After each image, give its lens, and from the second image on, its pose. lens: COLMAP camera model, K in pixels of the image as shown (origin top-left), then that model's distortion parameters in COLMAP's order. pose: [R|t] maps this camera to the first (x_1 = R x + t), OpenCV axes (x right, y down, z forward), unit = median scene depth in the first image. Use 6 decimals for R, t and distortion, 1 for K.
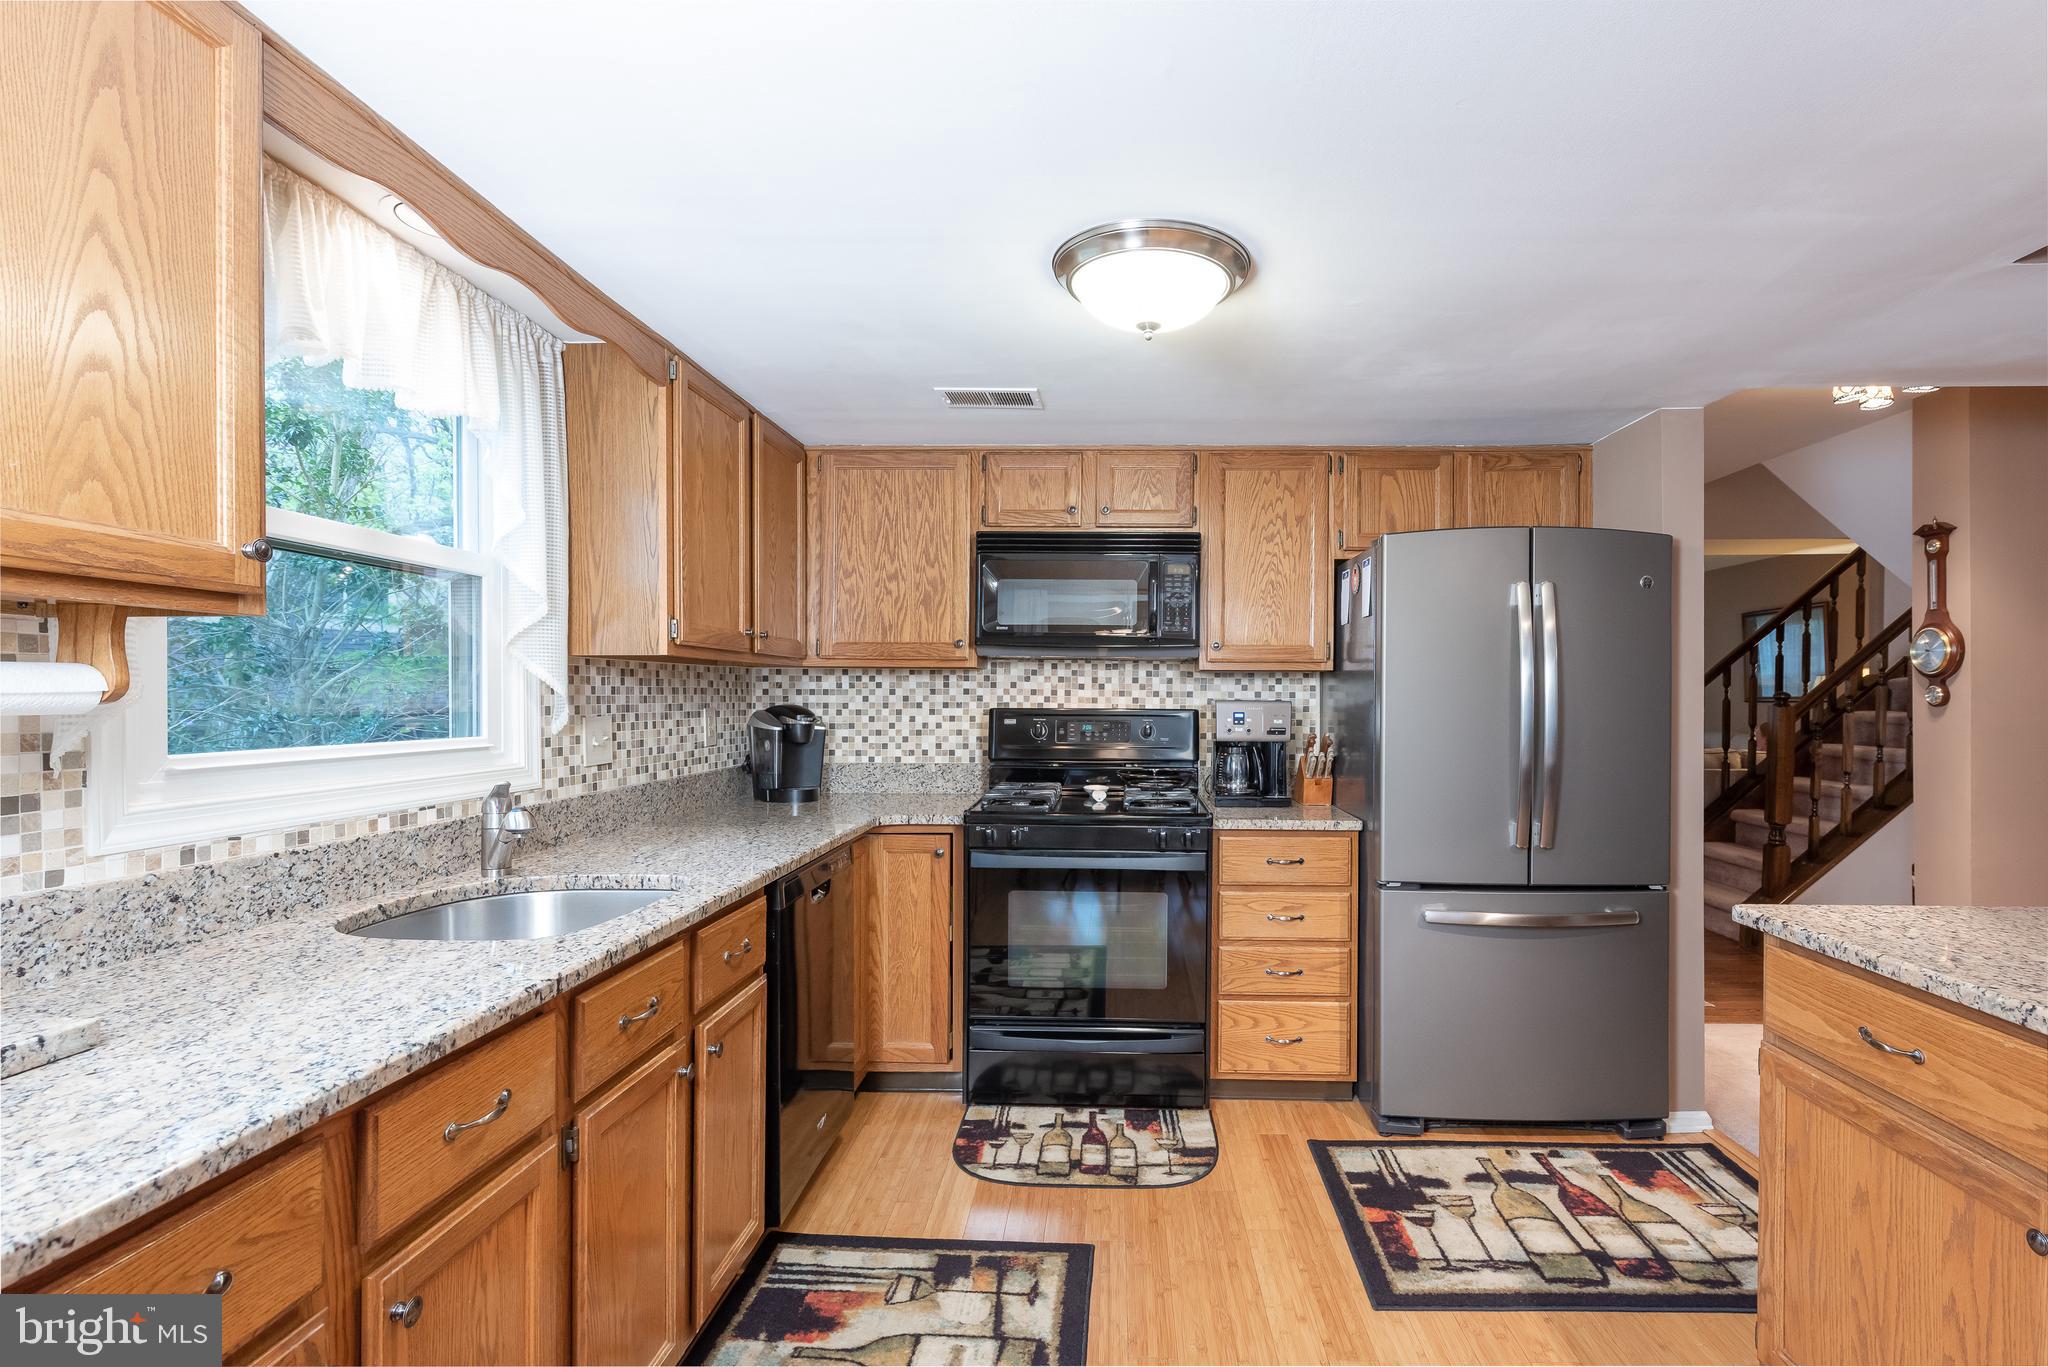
lens RADIAL K [[957.8, 0, 1108.3], [0, 957.8, 700.1], [0, 0, 1]] dist [-0.003975, -0.001145]
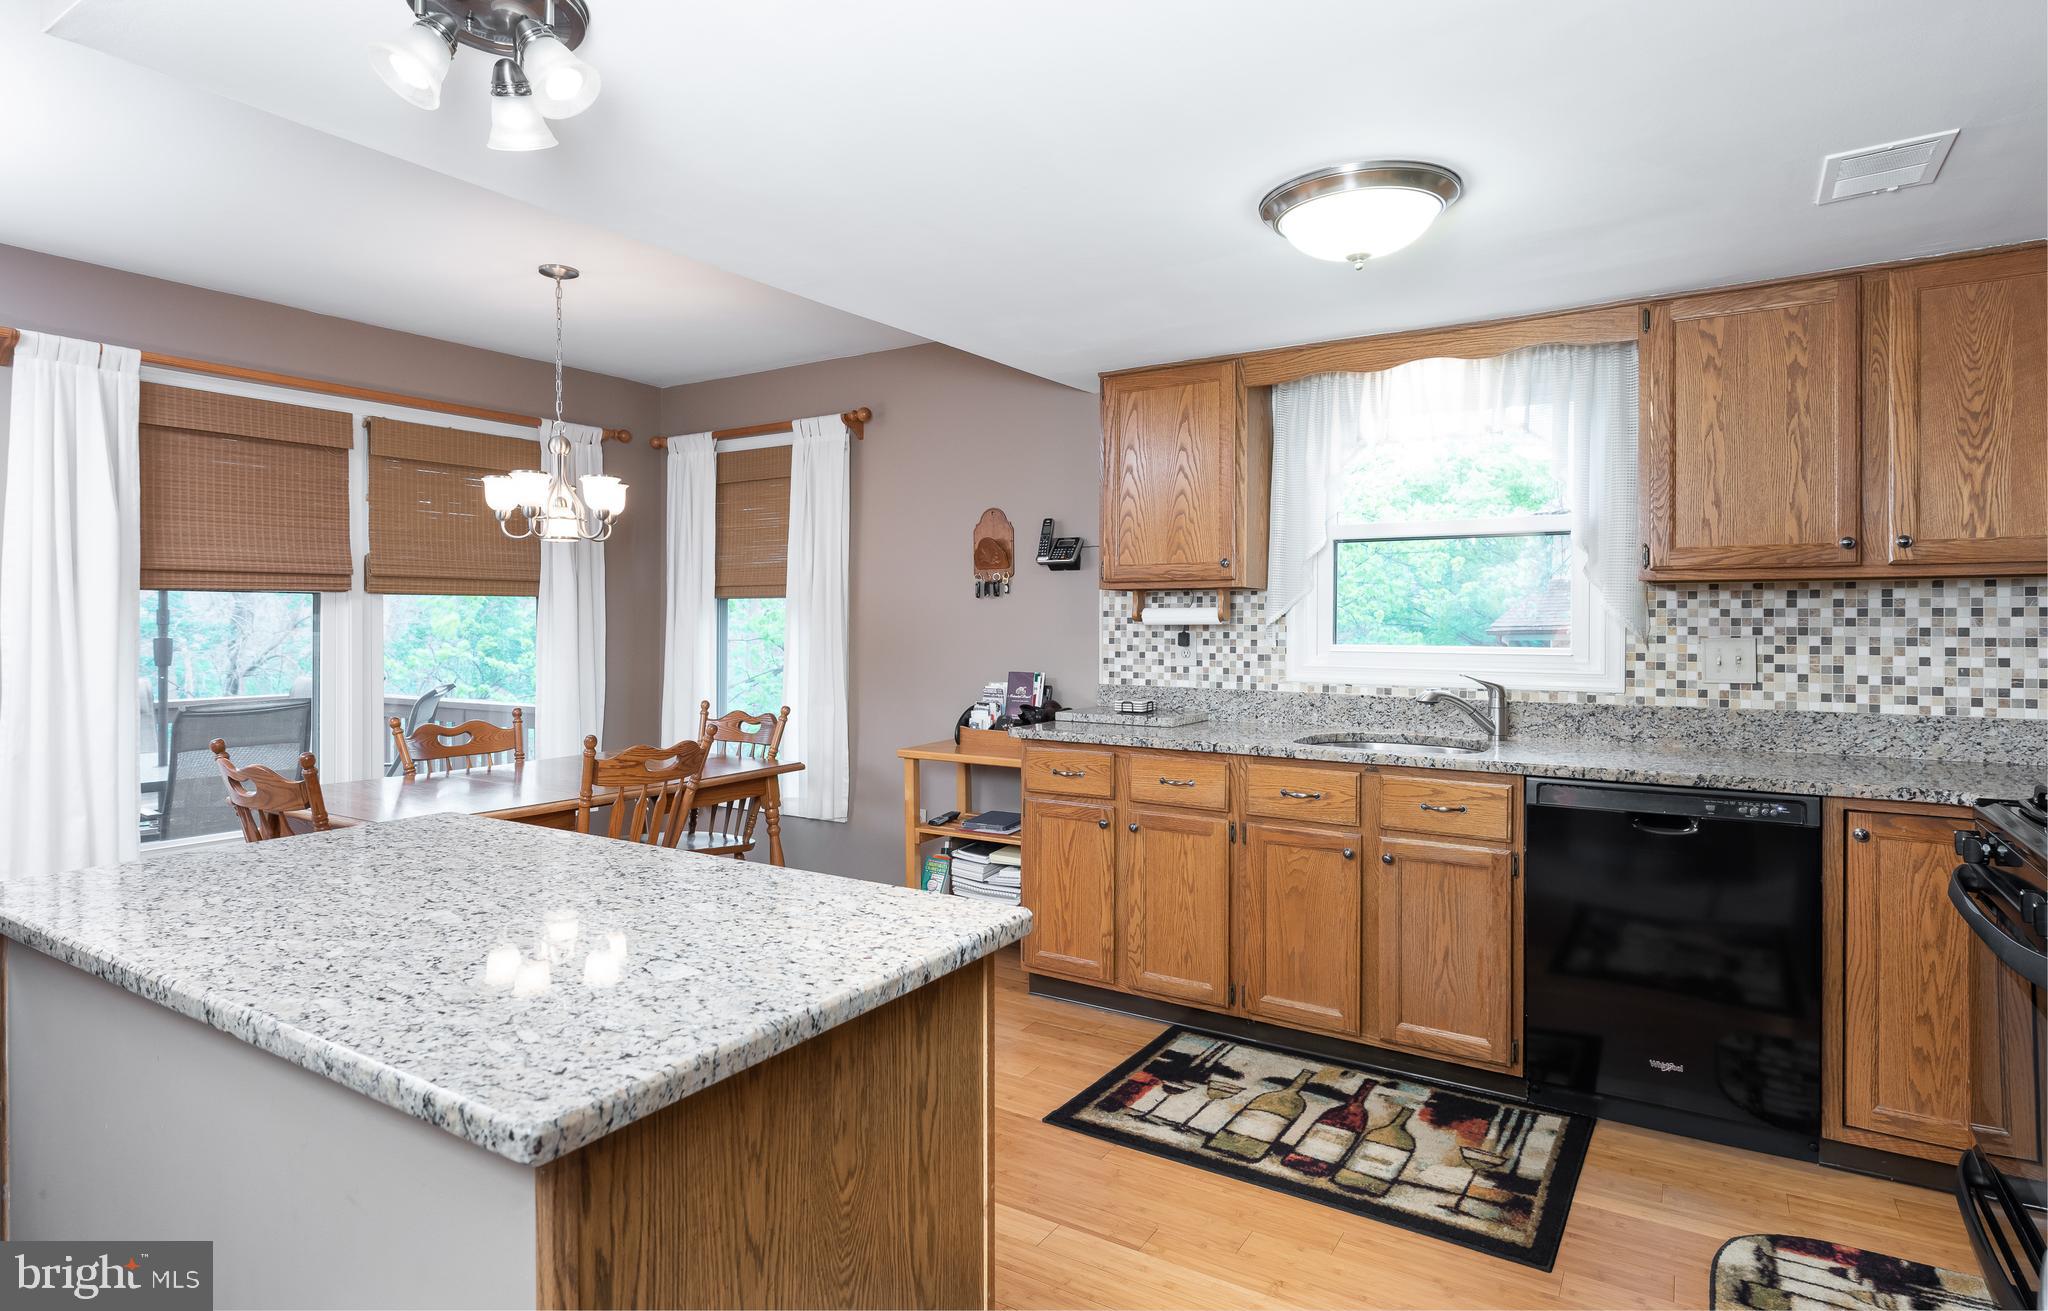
lens RADIAL K [[1087.3, 0, 1000.7], [0, 1087.3, 627.6], [0, 0, 1]] dist [0.003266, -0.005122]
pose [[-0.535606, 0.002101, -0.844465, 0.833687], [-0.005857, 0.999964, 0.006203, 0.002963], [0.844448, 0.008269, -0.535574, 0.878786]]
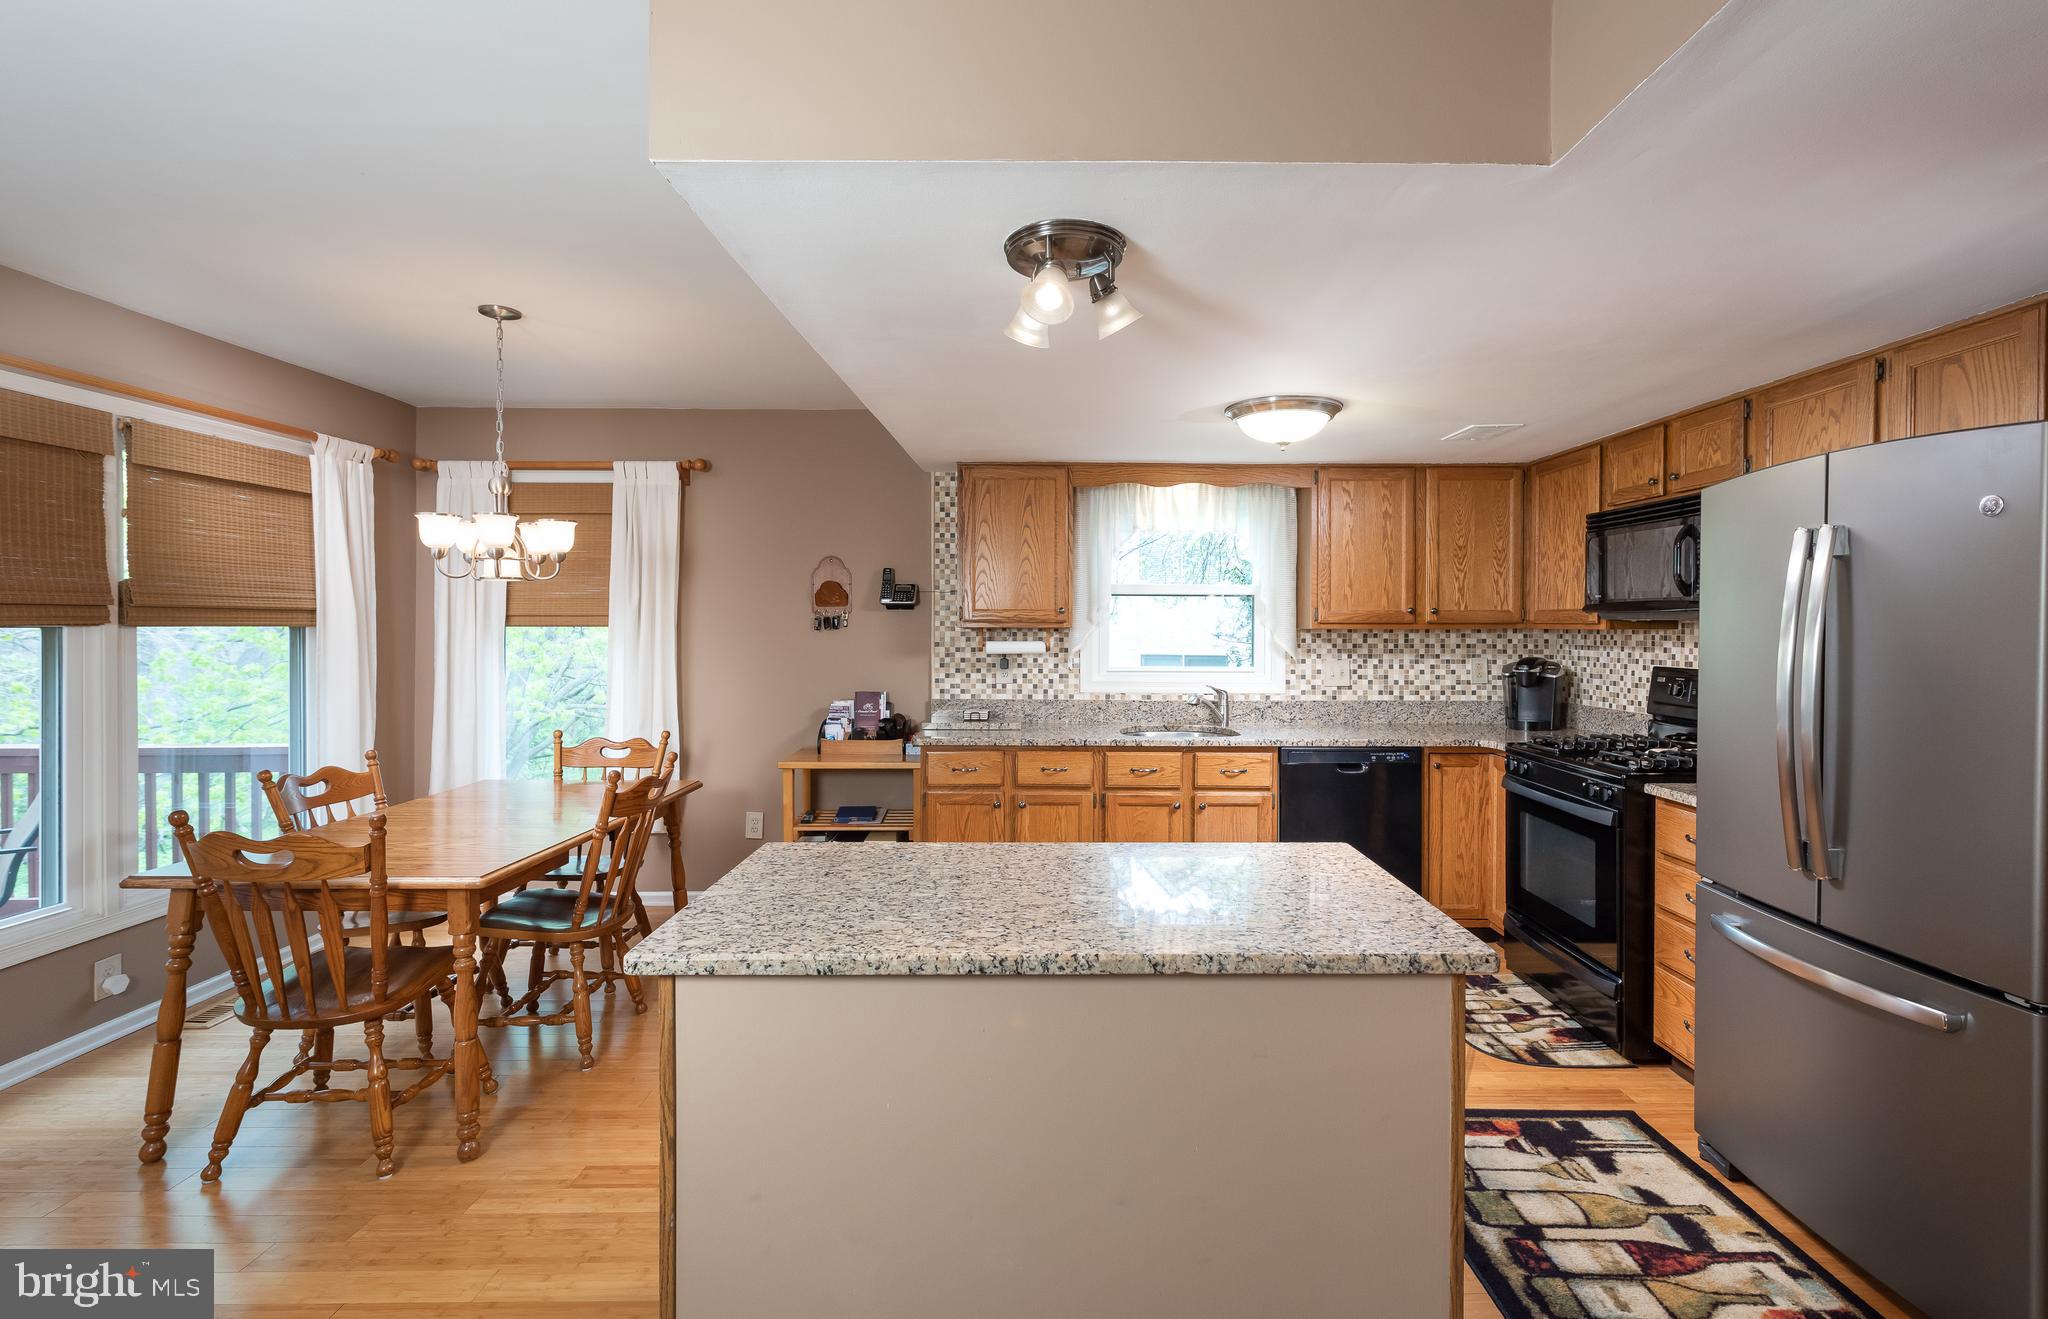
lens RADIAL K [[941.0, 0, 1050.3], [0, 941.0, 635.3], [0, 0, 1]] dist [0.002197, -0.000162]
pose [[0.022988, 0.008801, -0.999697, 1.164849], [-0.006918, 0.999939, 0.008644, -0.039075], [0.999712, 0.006717, 0.023047, 0.366518]]
